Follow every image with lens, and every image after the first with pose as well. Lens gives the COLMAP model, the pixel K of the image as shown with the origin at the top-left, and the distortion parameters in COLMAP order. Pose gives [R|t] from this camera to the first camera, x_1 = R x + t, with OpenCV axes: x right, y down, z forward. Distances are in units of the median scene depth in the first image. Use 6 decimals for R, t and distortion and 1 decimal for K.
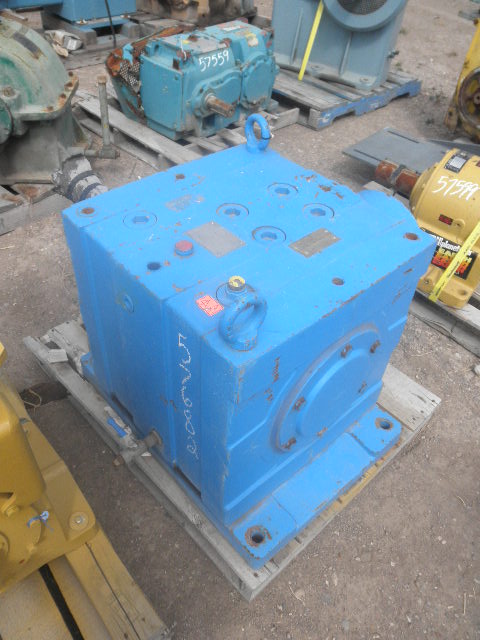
lens RADIAL K [[528.3, 0, 235.9], [0, 528.3, 319.2], [0, 0, 1]] dist [-0.117799, 0.100861]
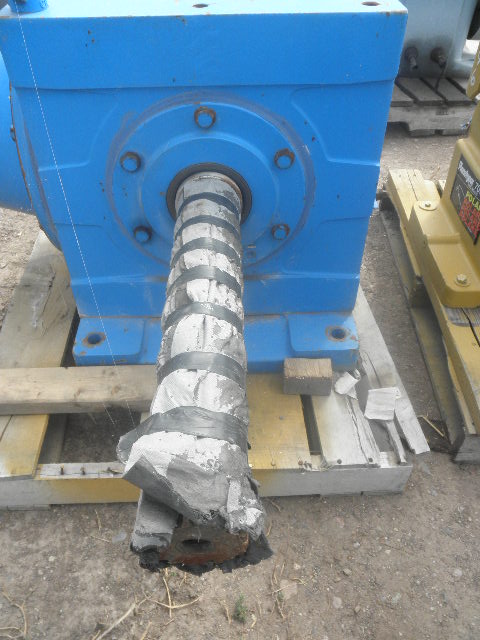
lens RADIAL K [[528.3, 0, 235.9], [0, 528.3, 319.2], [0, 0, 1]] dist [-0.117799, 0.100861]
pose [[-0.767502, -0.475061, 0.430416, -0.488525], [0.413852, 0.145566, 0.898631, -0.636080], [-0.489558, 0.867829, 0.084882, 1.084759]]
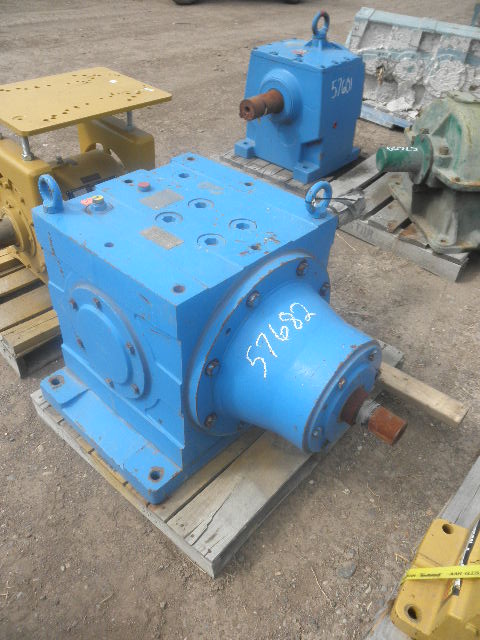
lens RADIAL K [[515.0, 0, 240.0], [0, 515.0, 320.0], [0, 0, 1]] dist [-0.113582, 0.074356]
pose [[0.100084, 0.593050, -0.798921, 0.896778], [-0.712286, 0.603345, 0.358641, -0.427385], [0.694717, 0.533166, 0.482807, 0.506622]]
